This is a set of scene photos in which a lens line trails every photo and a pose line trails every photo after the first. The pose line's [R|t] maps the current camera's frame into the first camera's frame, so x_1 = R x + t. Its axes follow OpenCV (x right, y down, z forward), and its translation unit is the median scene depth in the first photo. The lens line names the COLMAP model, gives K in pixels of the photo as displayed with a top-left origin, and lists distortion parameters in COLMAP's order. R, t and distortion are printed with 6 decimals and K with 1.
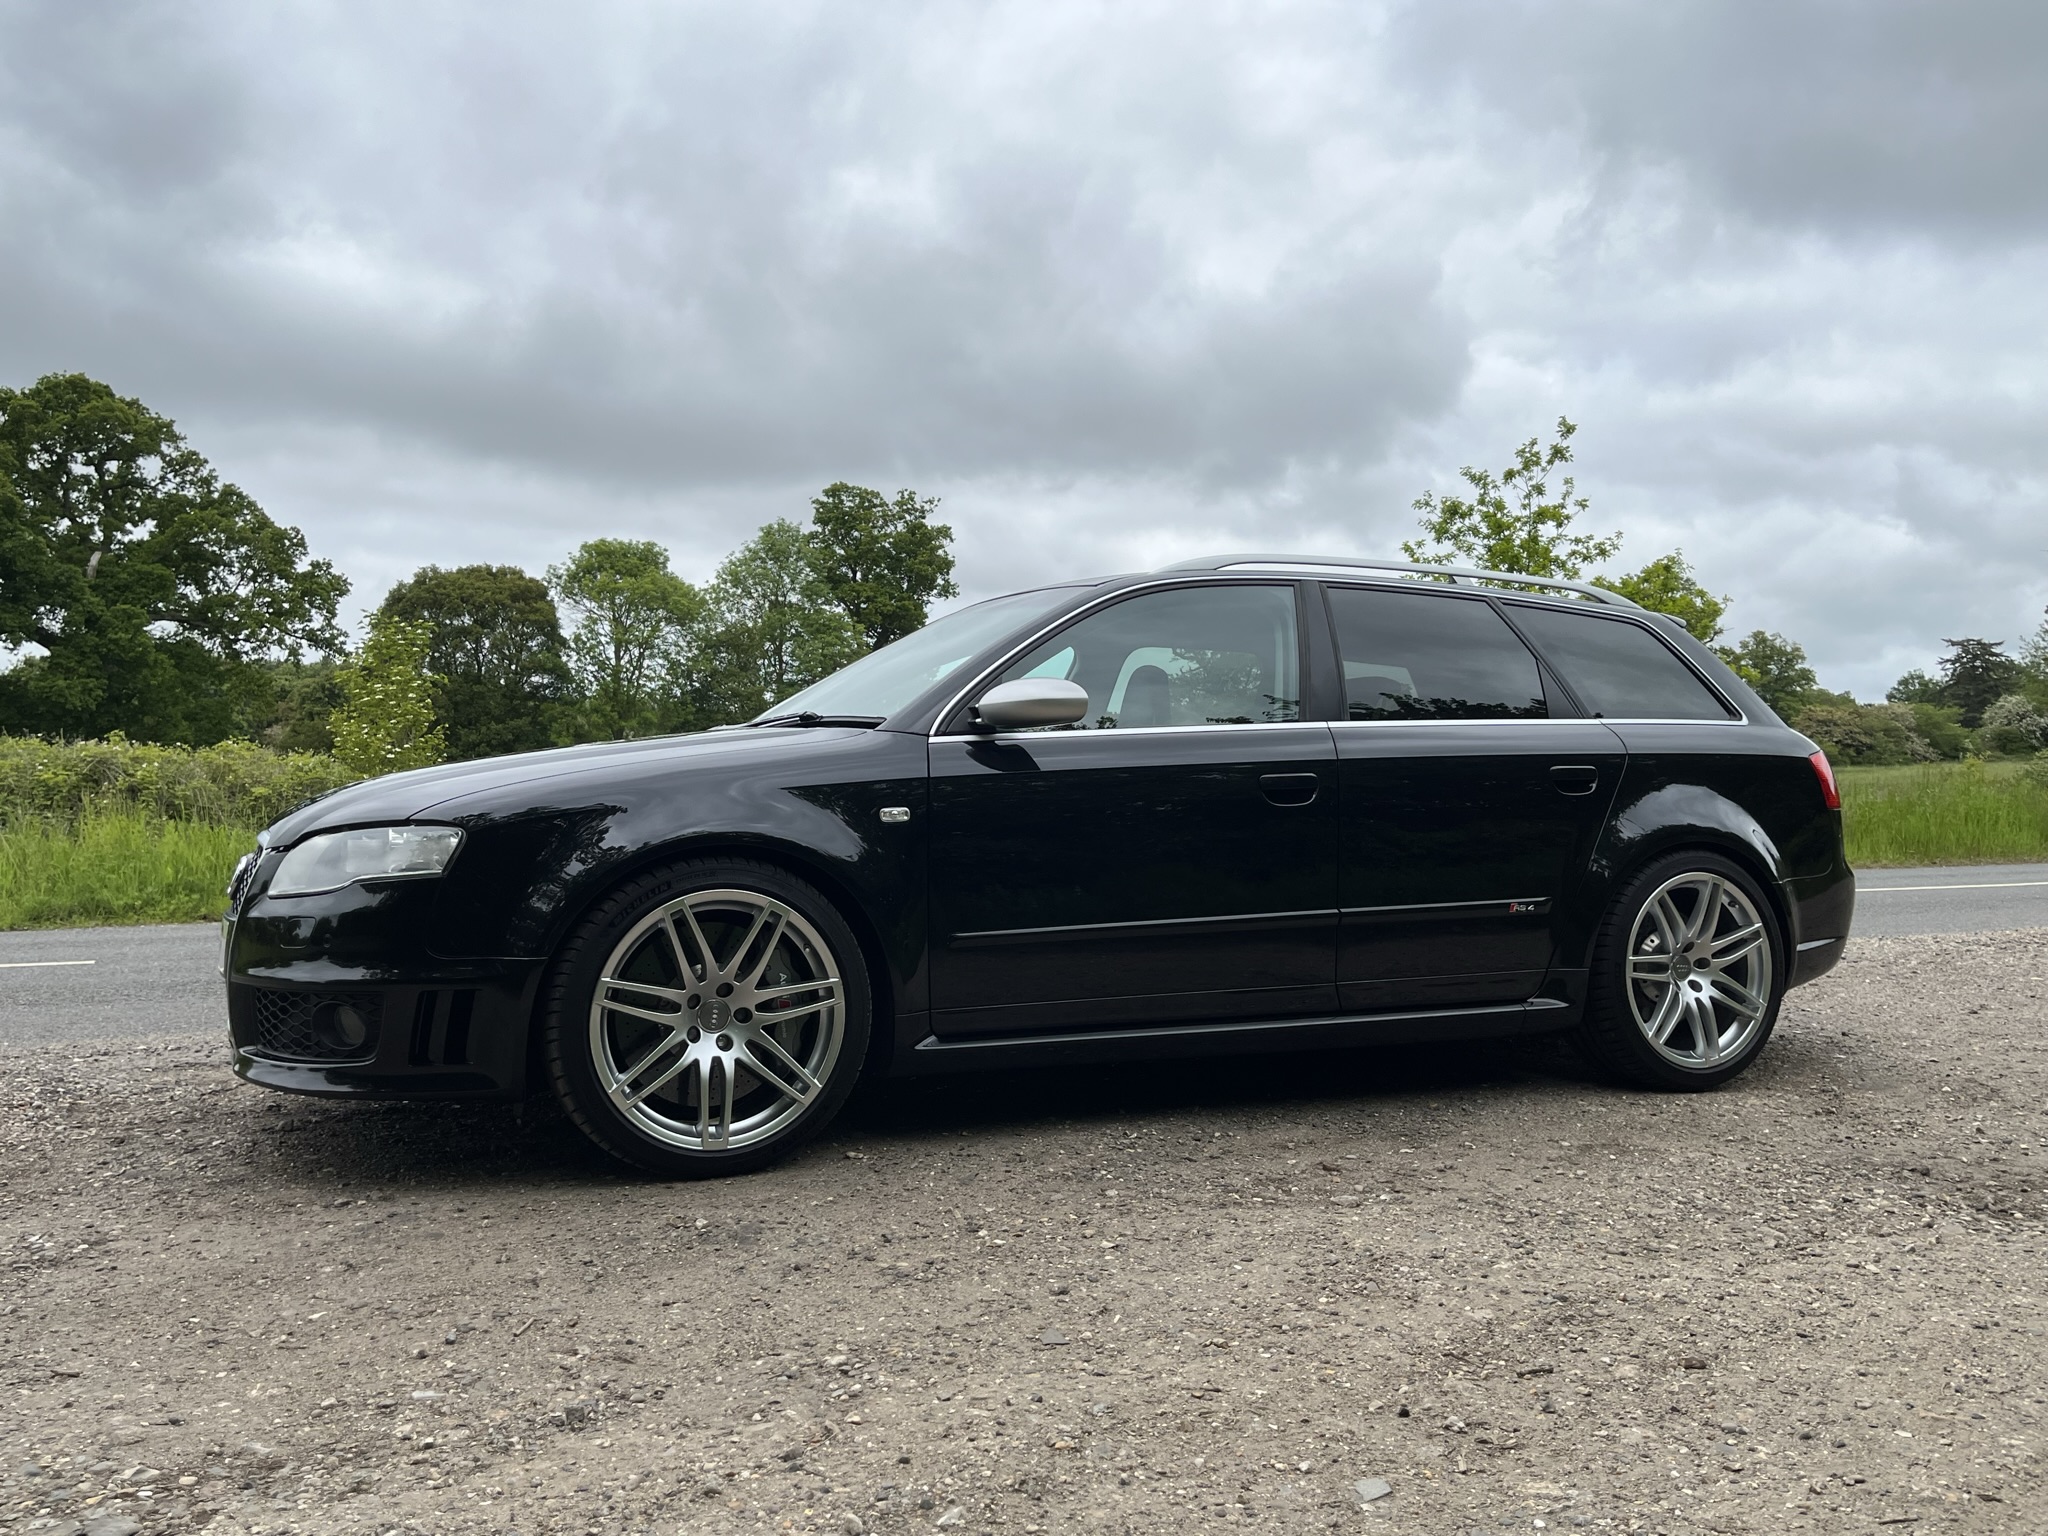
lens RADIAL K [[1681.5, 0, 1042.9], [0, 1681.5, 755.3], [0, 0, 1]] dist [0.046164, -0.023412]
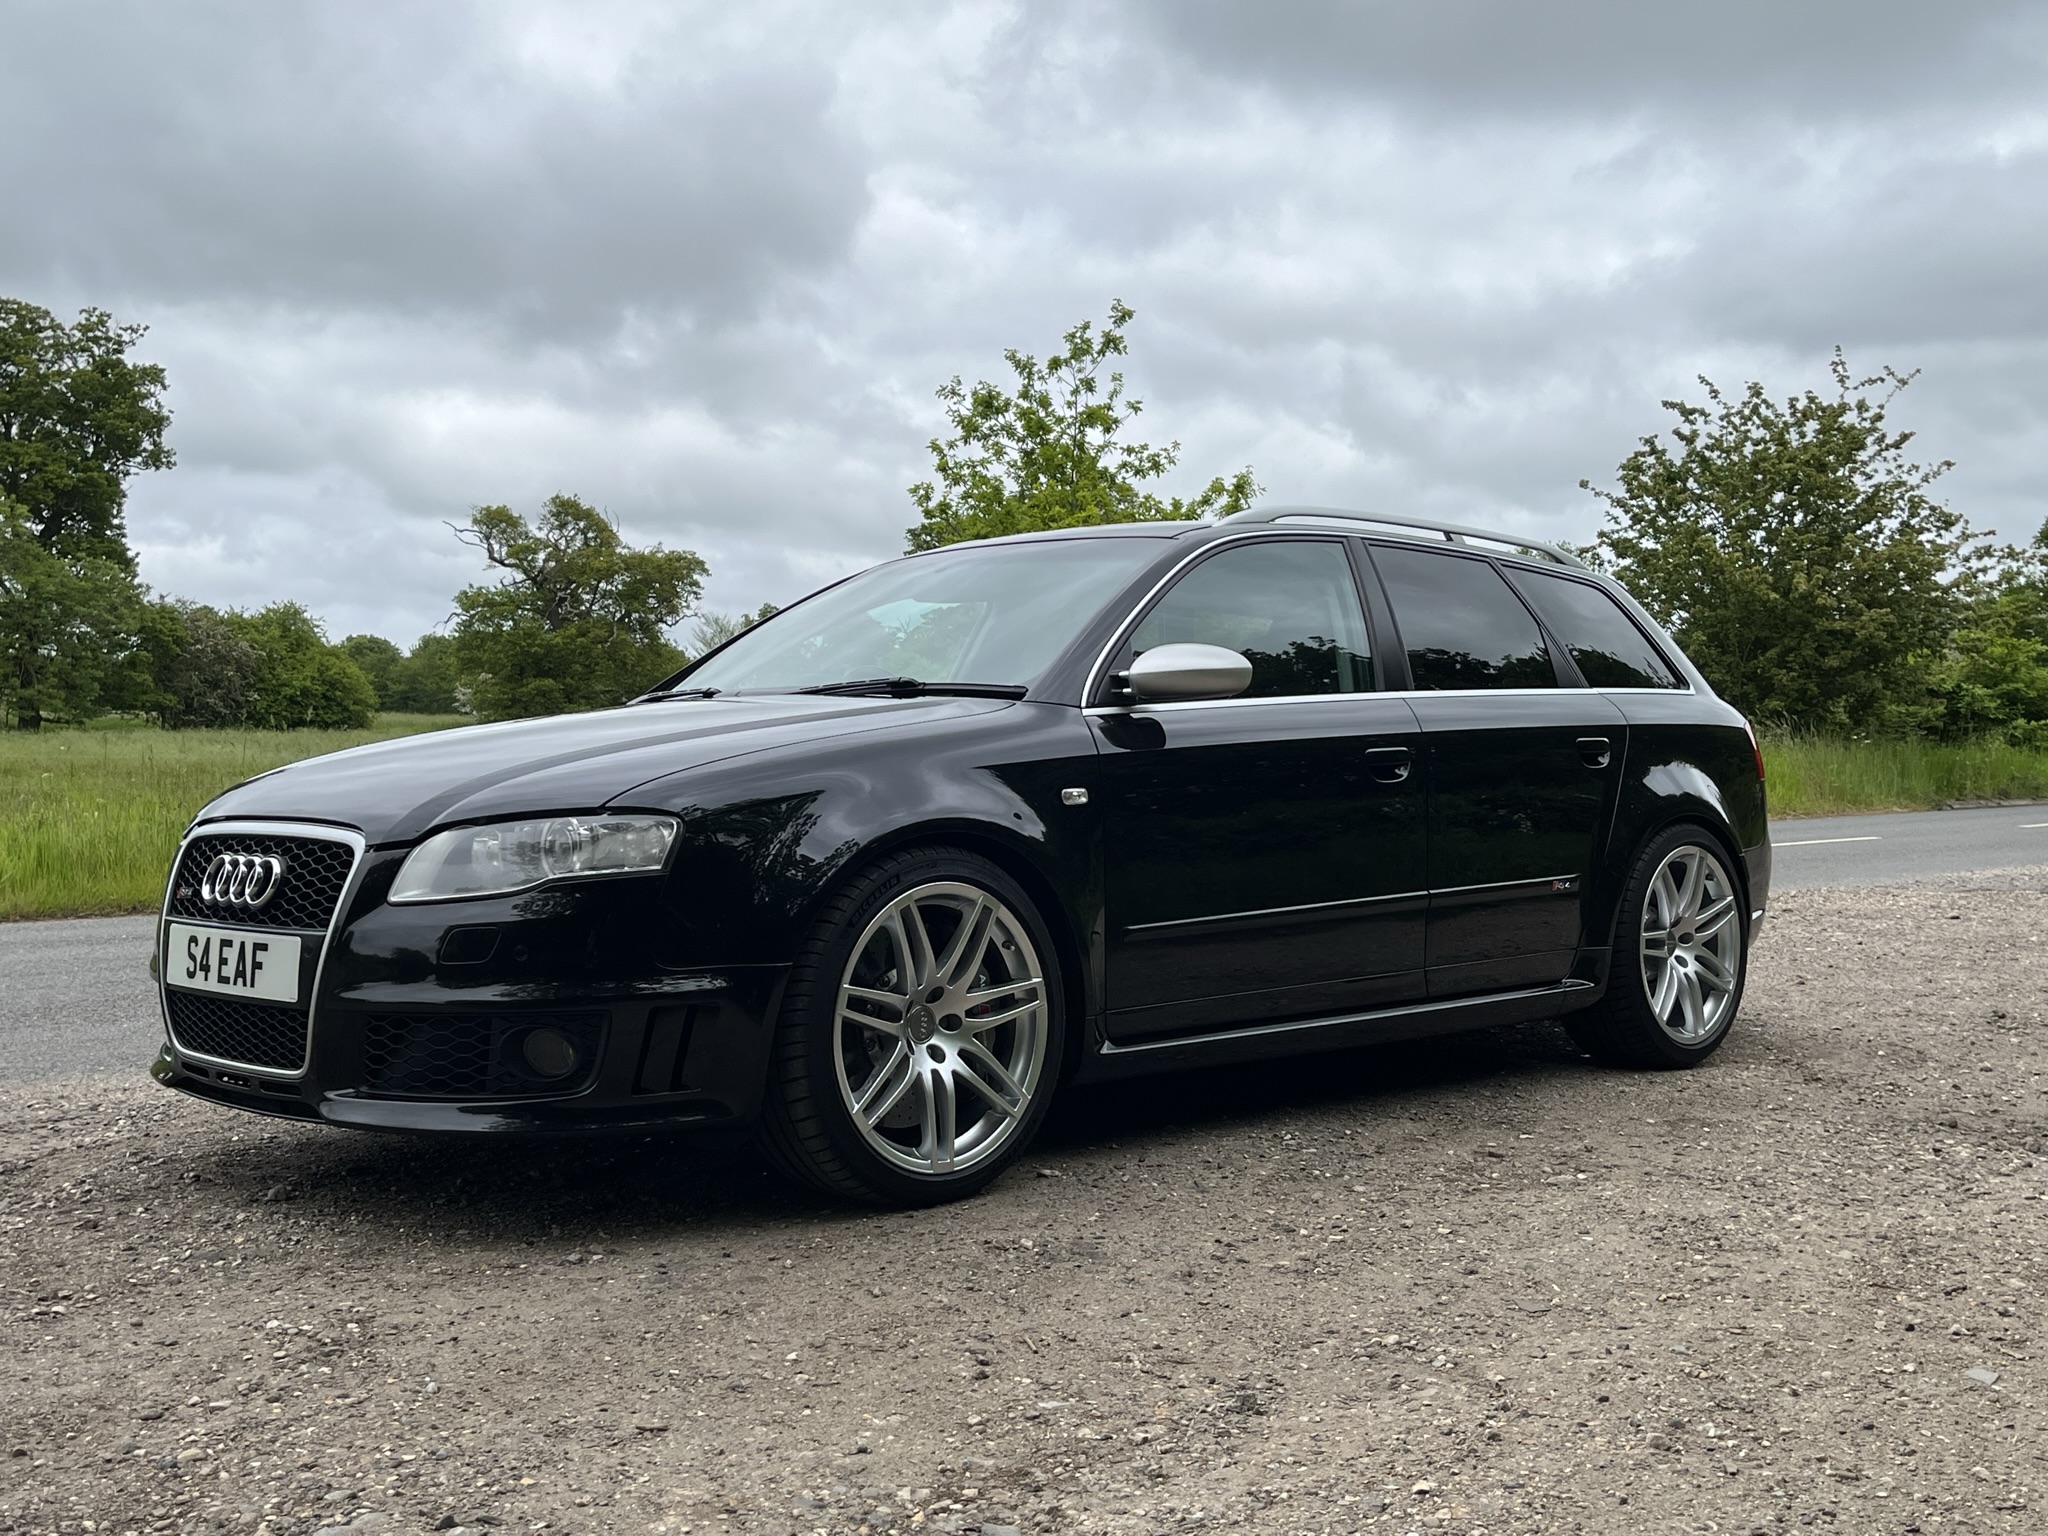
lens RADIAL K [[2200.7, 0, 1029.0], [0, 2200.7, 764.0], [0, 0, 1]] dist [0.050679, 0.000000]
pose [[0.942093, -0.001455, 0.335349, -0.515544], [-0.009135, 0.999508, 0.029999, -0.017414], [-0.335228, -0.031326, 0.941616, -0.103463]]
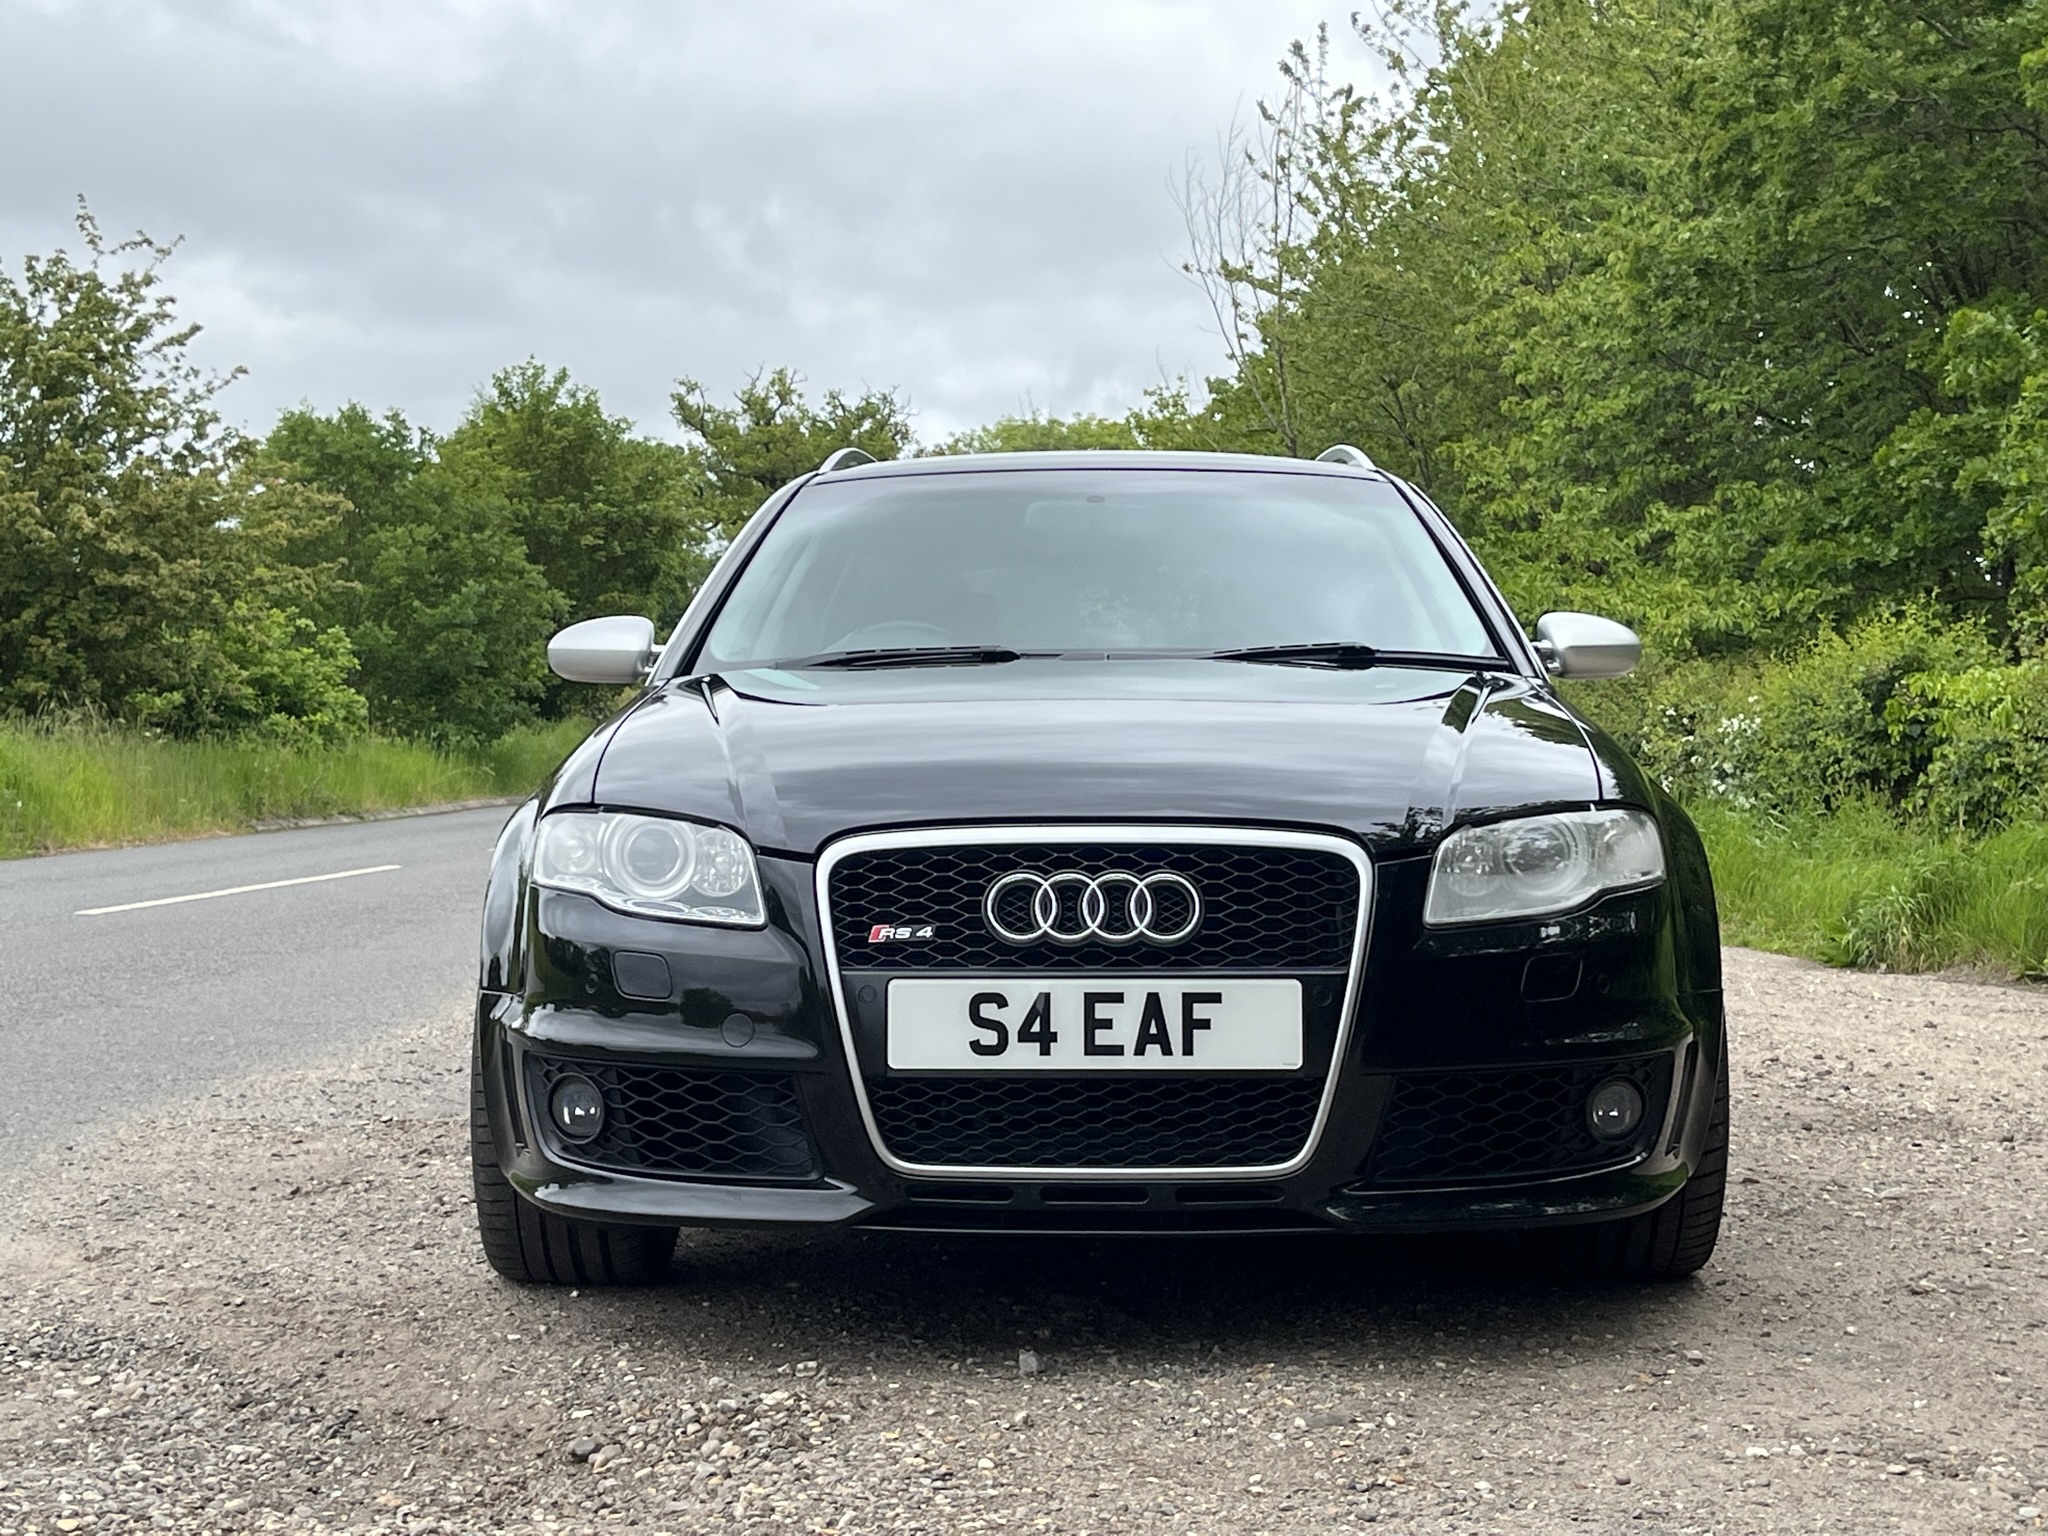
lens RADIAL K [[3189.0, 0, 1032.7], [0, 3189.0, 761.7], [0, 0, 1]] dist [0.081154, 0.000000]
pose [[0.429210, 0.004233, 0.903195, -1.653254], [-0.029749, 0.999513, 0.009452, 0.020051], [-0.902715, -0.030926, 0.429127, 0.693677]]
